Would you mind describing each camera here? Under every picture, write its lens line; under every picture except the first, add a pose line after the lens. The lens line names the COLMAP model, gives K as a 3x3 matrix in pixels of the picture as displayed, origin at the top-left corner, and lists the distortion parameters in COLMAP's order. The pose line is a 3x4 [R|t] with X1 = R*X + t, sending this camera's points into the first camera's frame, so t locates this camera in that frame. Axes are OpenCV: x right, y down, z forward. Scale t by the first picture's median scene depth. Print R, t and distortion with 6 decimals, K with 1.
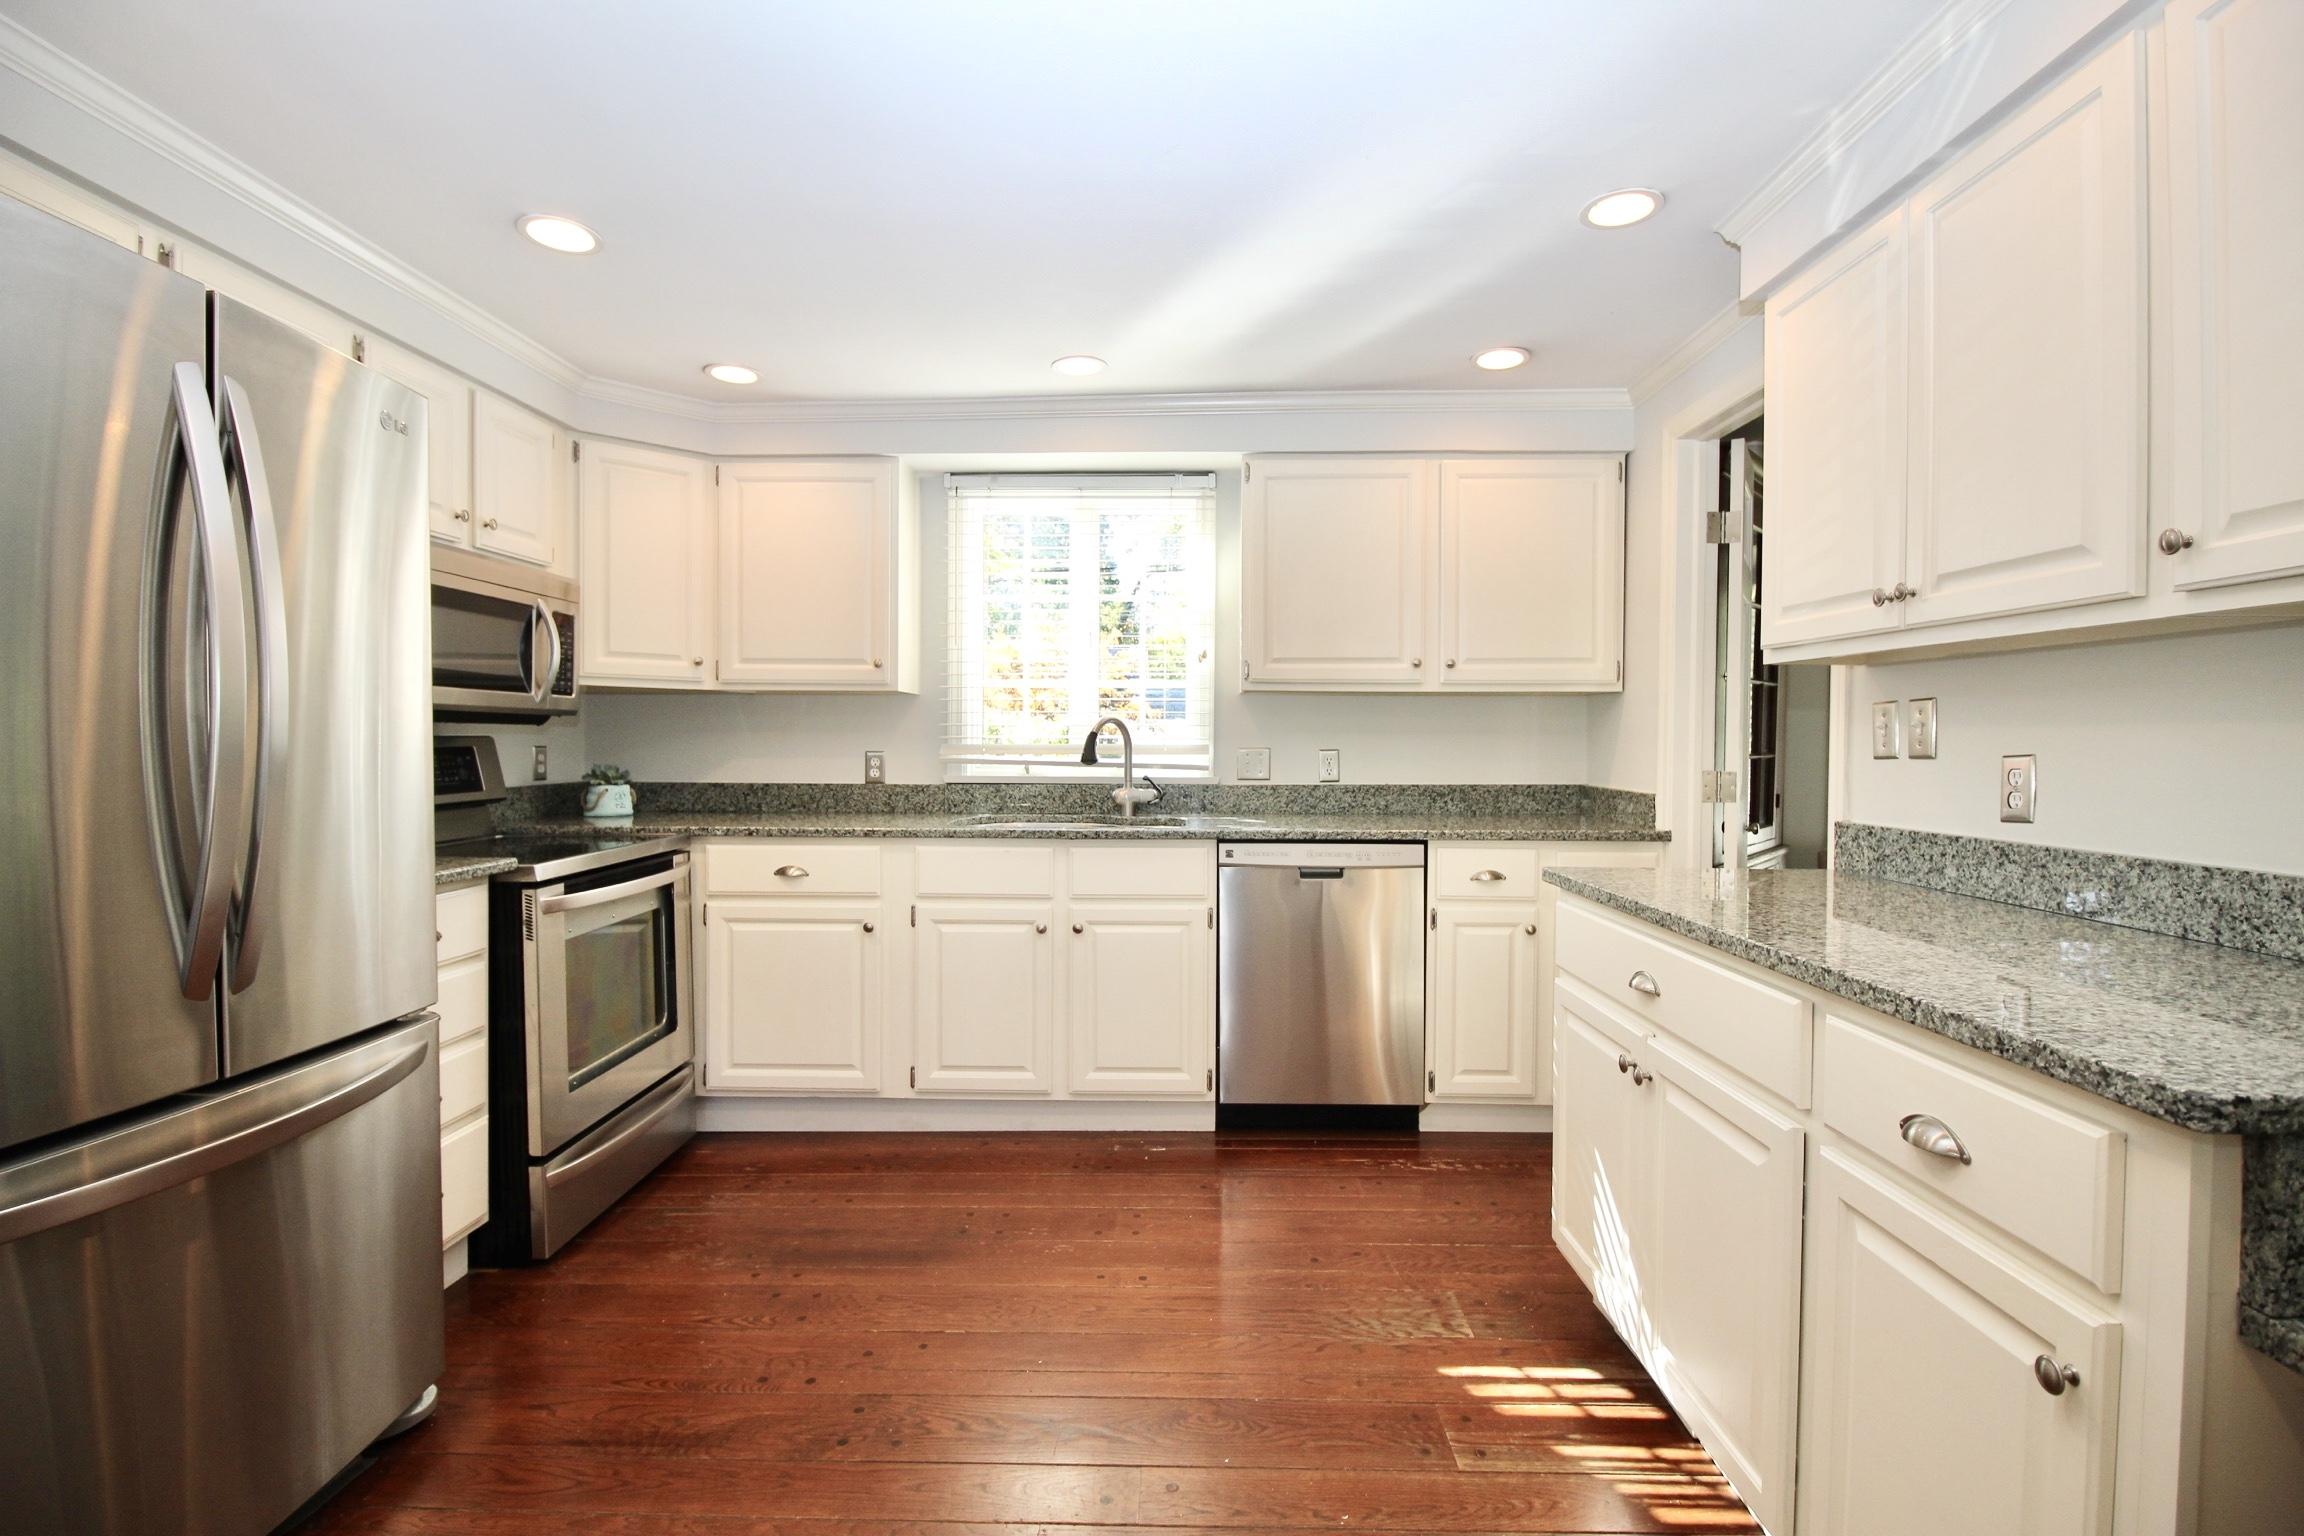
lens RADIAL K [[1065.0, 0, 1155.5], [0, 1065.0, 766.4], [0, 0, 1]] dist [-0.011012, -0.003513]
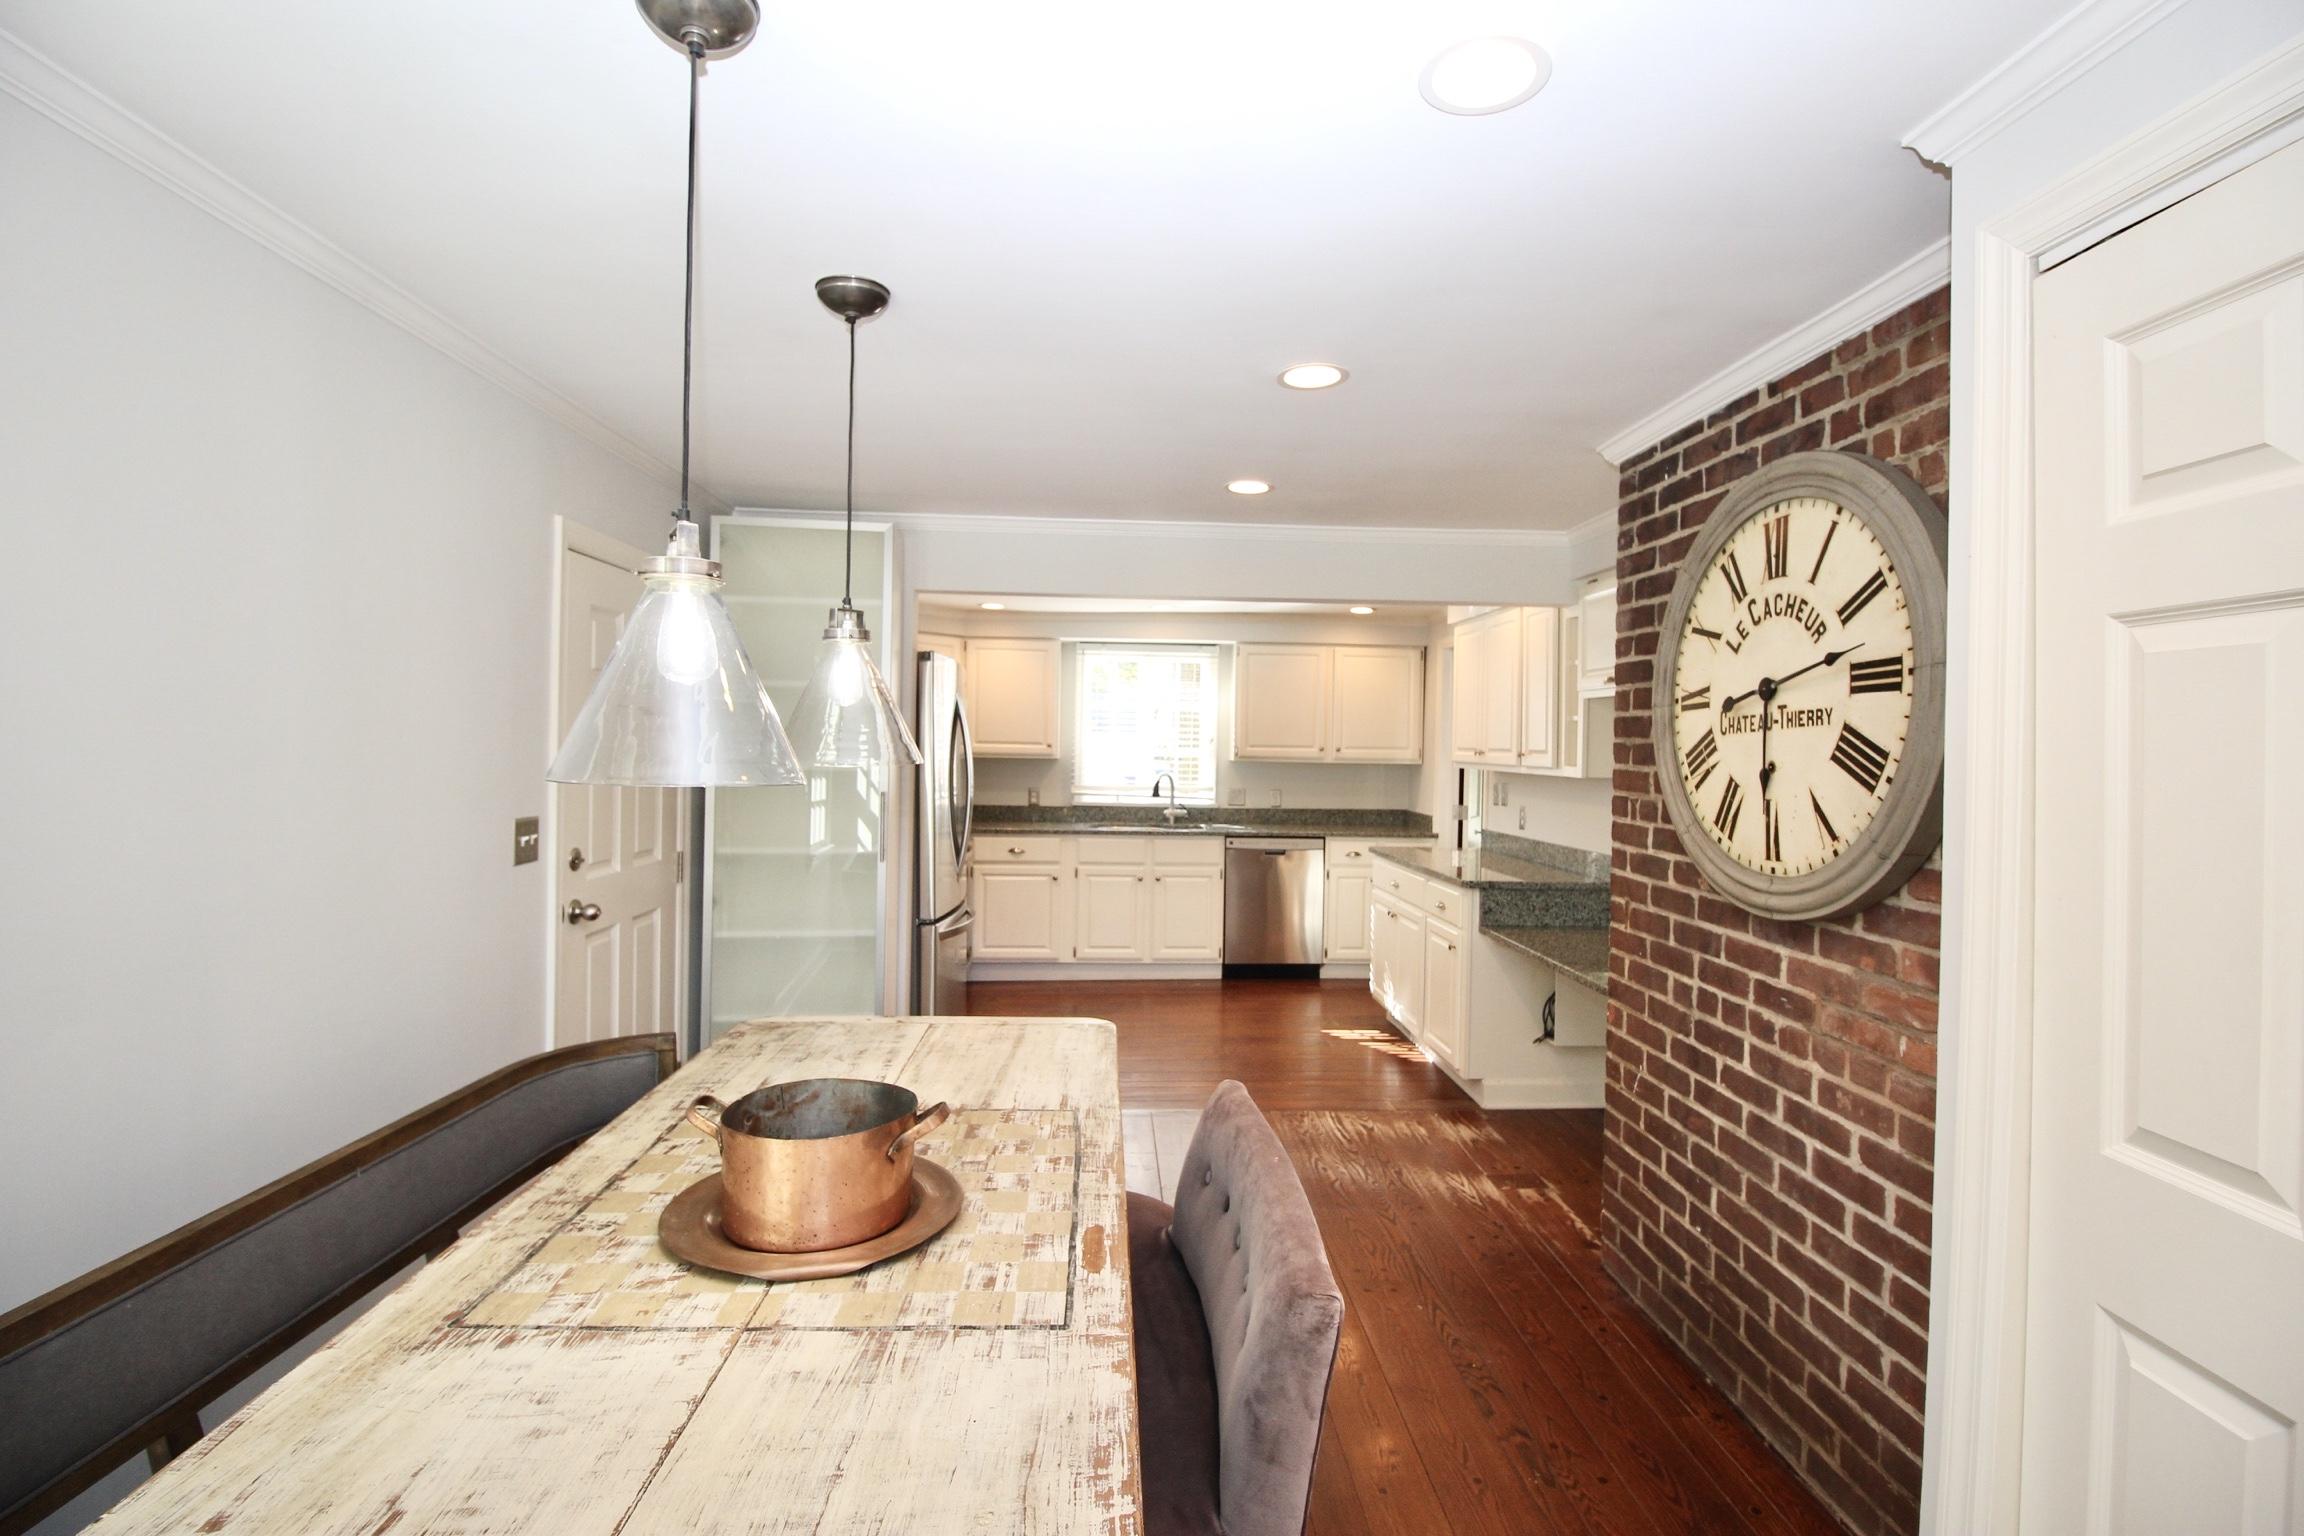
lens RADIAL K [[1065.0, 0, 1152.0], [0, 1065.0, 759.9], [0, 0, 1]] dist [-0.011012, -0.003513]
pose [[0.996913, 0.011769, 0.077633, -0.226645], [-0.010880, 0.999870, -0.011873, -0.048578], [-0.077763, 0.010991, 0.996911, -0.969395]]
